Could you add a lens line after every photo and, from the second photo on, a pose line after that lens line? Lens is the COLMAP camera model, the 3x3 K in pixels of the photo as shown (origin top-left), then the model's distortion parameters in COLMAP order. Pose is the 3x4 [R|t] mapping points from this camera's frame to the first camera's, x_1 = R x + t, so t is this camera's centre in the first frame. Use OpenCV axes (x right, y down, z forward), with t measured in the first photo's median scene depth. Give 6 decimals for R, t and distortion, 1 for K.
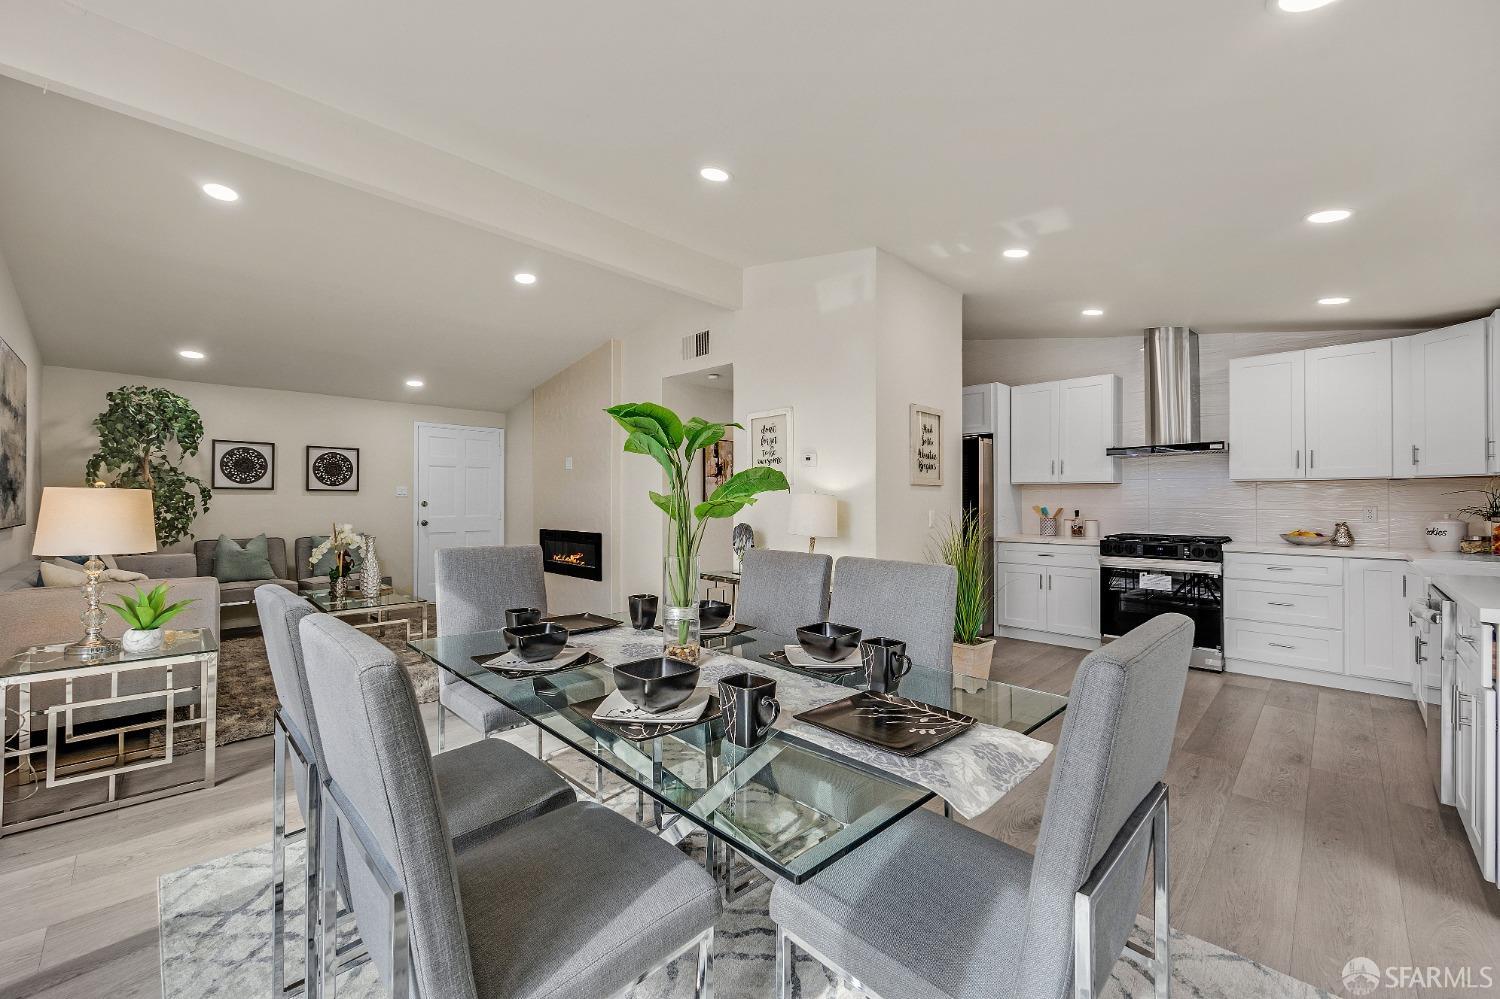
lens RADIAL K [[603.1, 0, 750.6], [0, 603.1, 498.6], [0, 0, 1]] dist [0.004447, -0.000186]
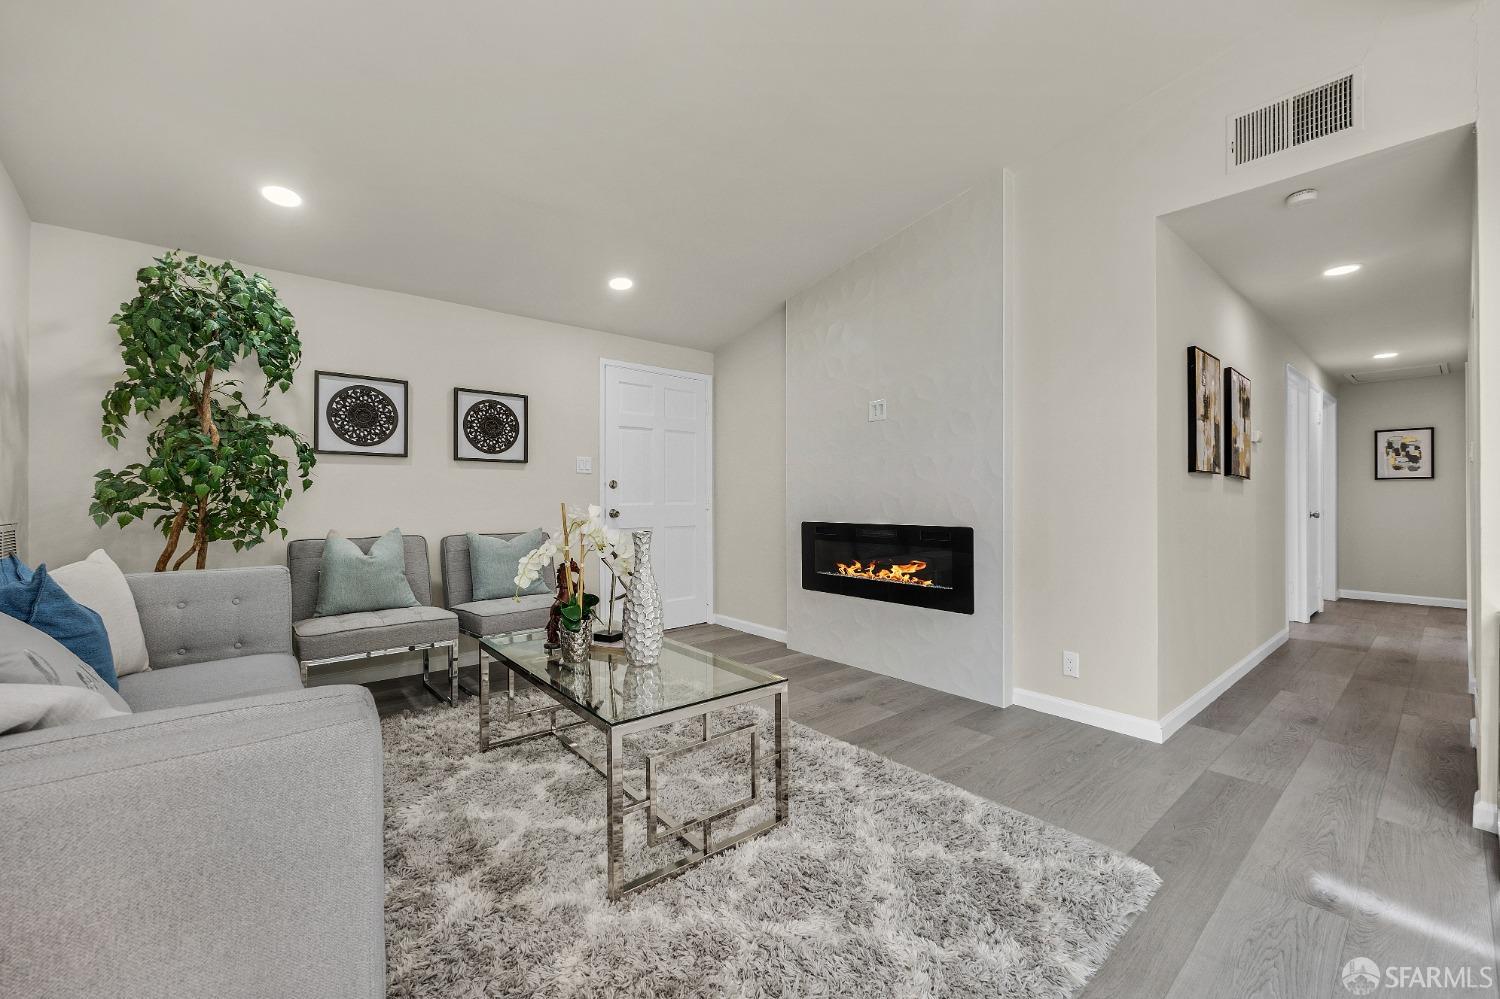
lens RADIAL K [[603.1, 0, 752.1], [0, 603.1, 500.1], [0, 0, 1]] dist [0.004447, -0.000186]
pose [[0.995985, -0.005237, -0.089371, -0.425535], [0.005348, 0.999985, 0.000998, 0.032907], [0.089365, -0.001471, 0.995998, 0.464869]]
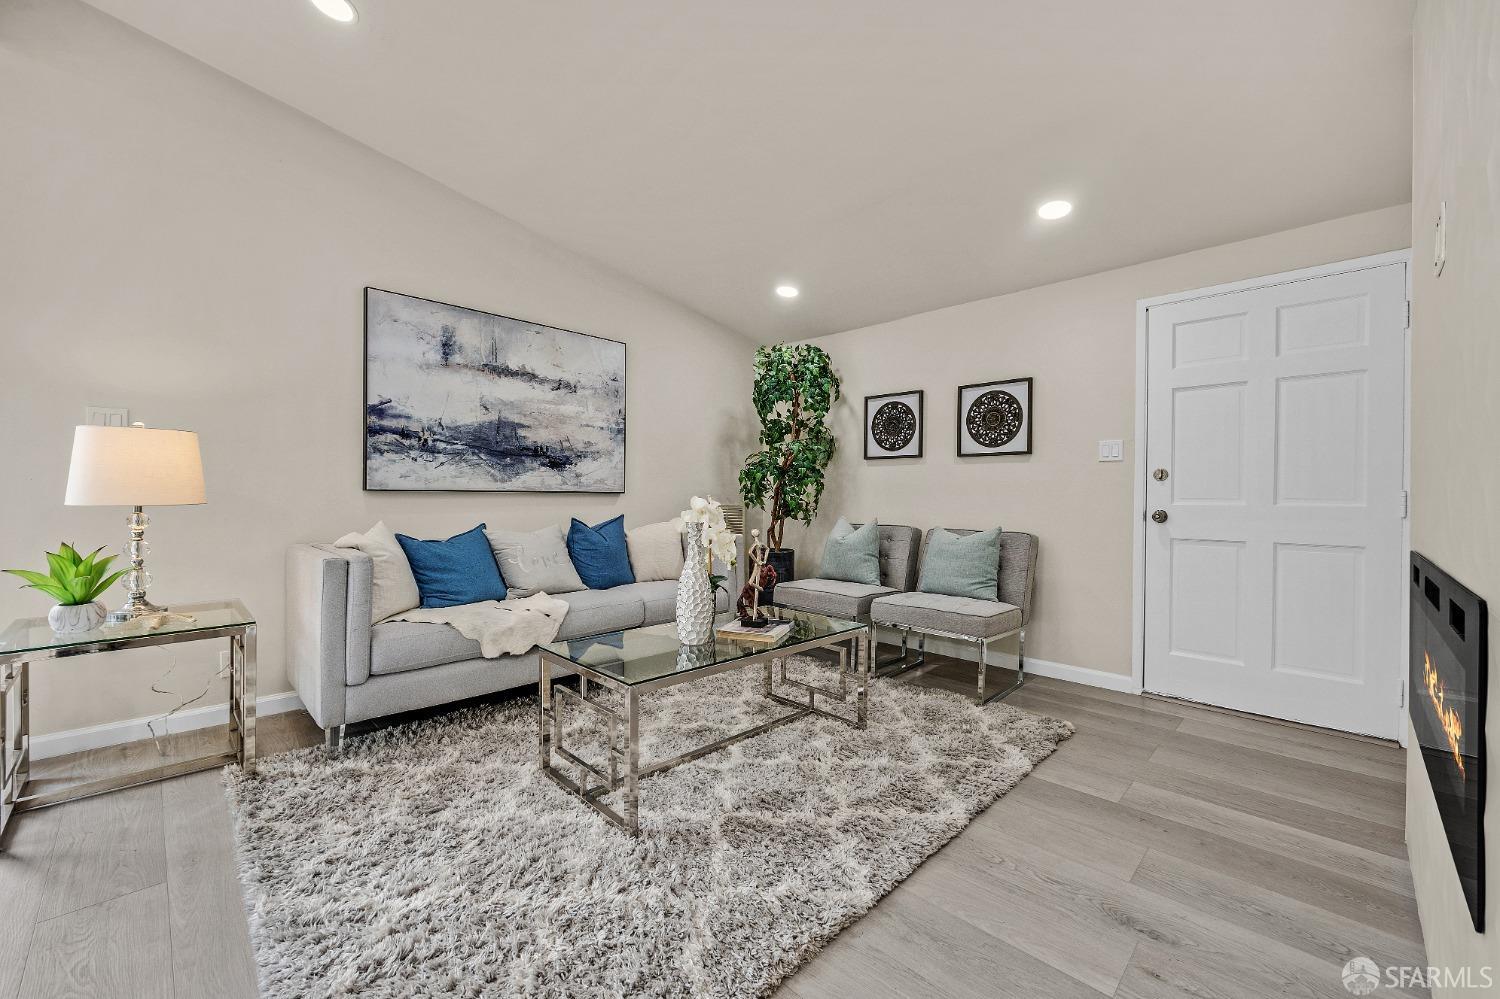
lens RADIAL K [[603.1, 0, 753.0], [0, 603.1, 499.7], [0, 0, 1]] dist [0.004447, -0.000186]
pose [[0.002119, 0.007369, -0.999971, -0.105899], [-0.006256, 0.999953, 0.007356, 0.033200], [0.999978, 0.006241, 0.002165, 0.884838]]
